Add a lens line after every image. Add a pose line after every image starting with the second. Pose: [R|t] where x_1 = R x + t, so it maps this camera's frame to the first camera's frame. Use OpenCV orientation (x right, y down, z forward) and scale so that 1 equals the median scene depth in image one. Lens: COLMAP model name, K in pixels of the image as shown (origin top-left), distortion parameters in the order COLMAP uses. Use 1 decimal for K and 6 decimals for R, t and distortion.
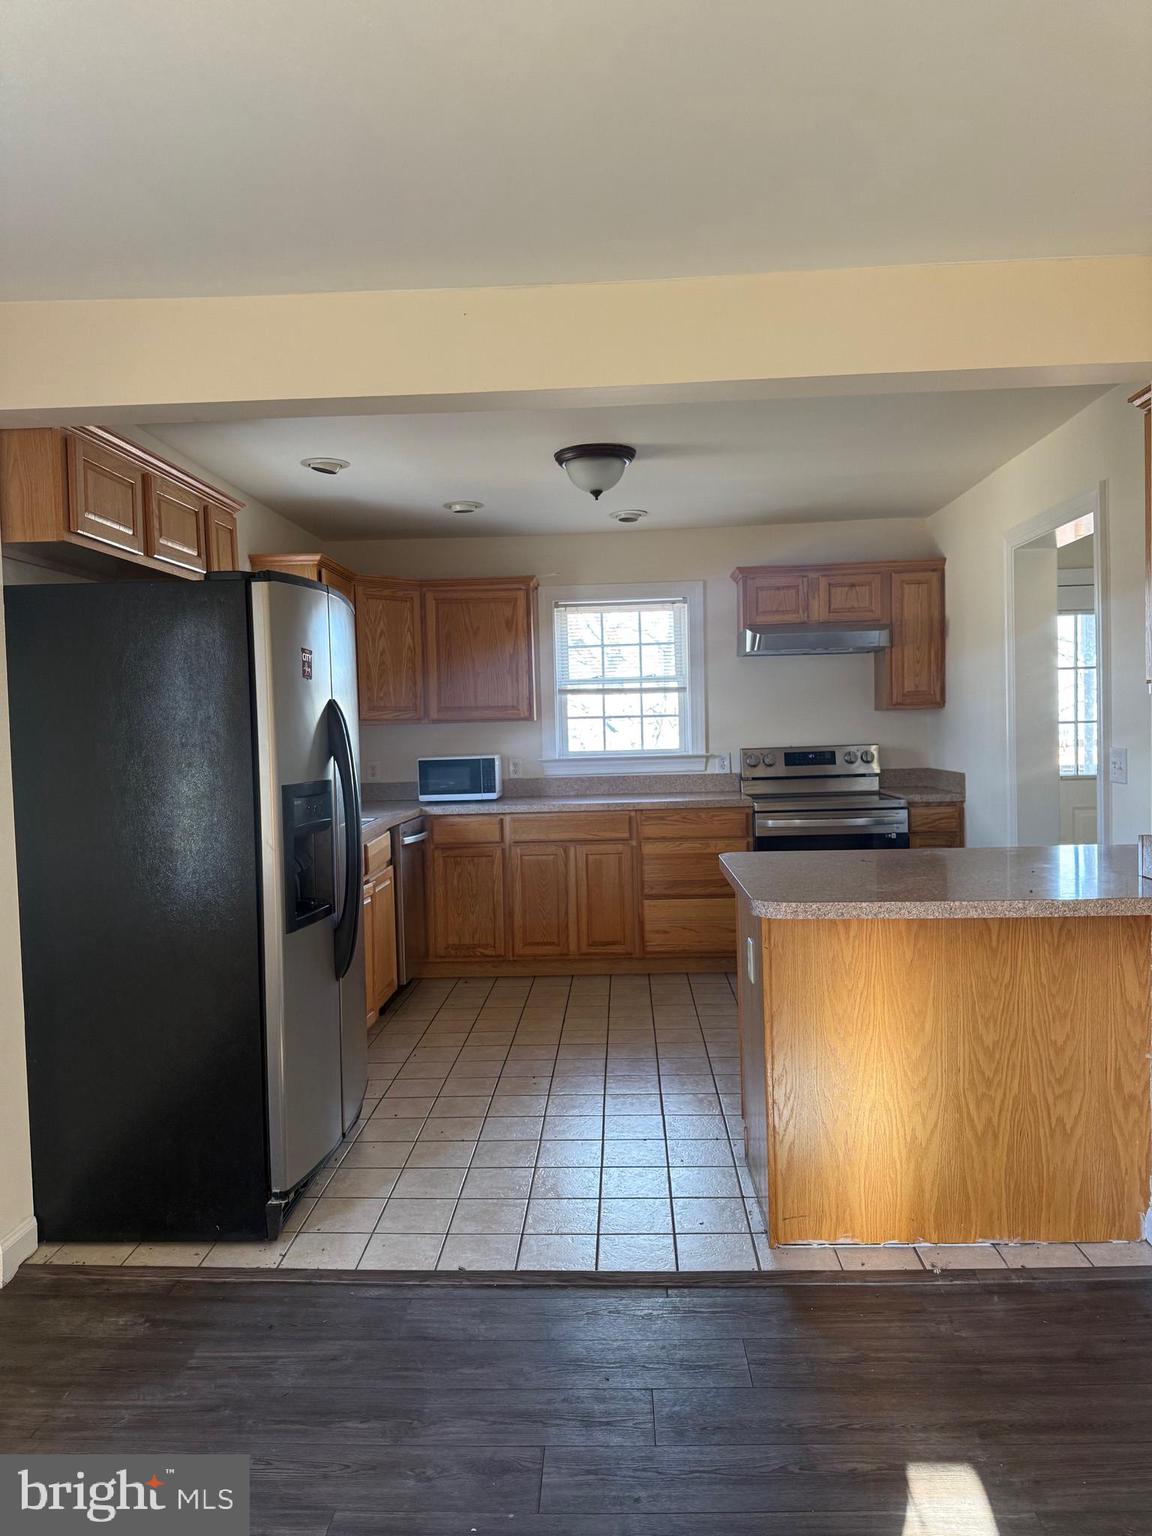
lens RADIAL K [[1098.3, 0, 569.0], [0, 1098.3, 757.7], [0, 0, 1]] dist [0.038344, -0.045664]
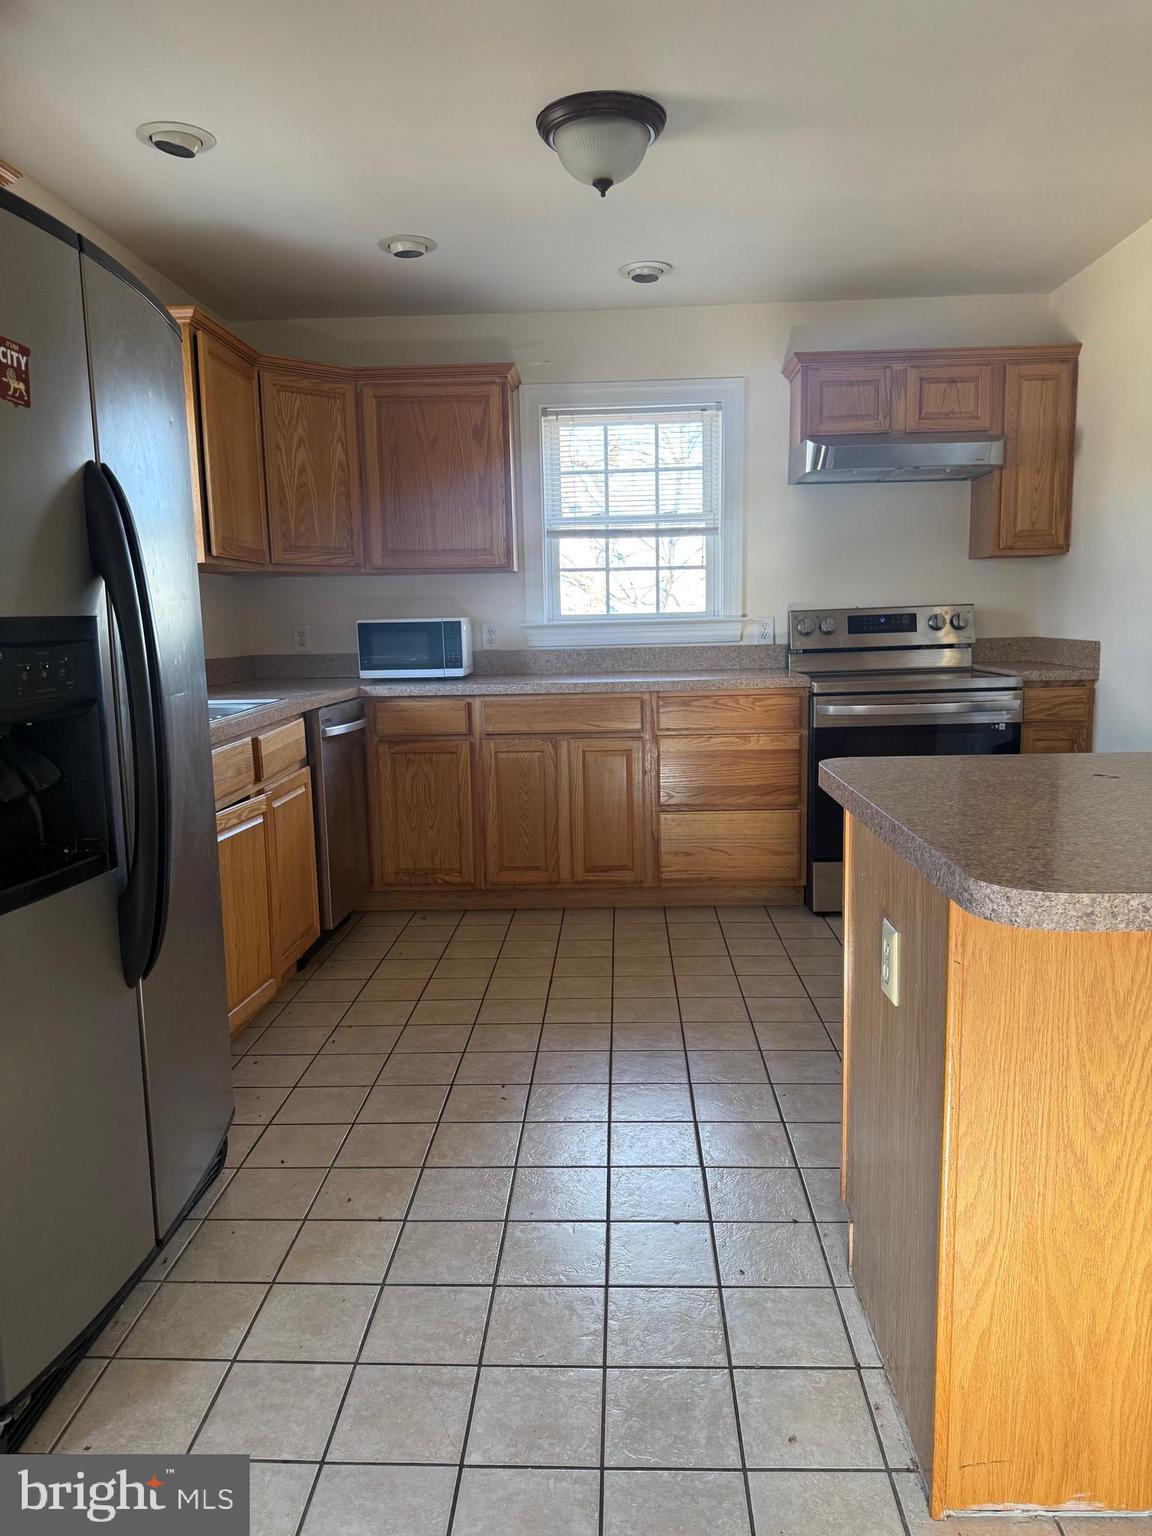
lens RADIAL K [[1098.3, 0, 574.7], [0, 1098.3, 783.4], [0, 0, 1]] dist [0.038344, -0.045664]
pose [[0.999956, 0.003773, 0.008597, 0.003714], [-0.004813, 0.992229, 0.124332, 0.017783], [-0.008061, -0.124368, 0.992203, 0.260970]]
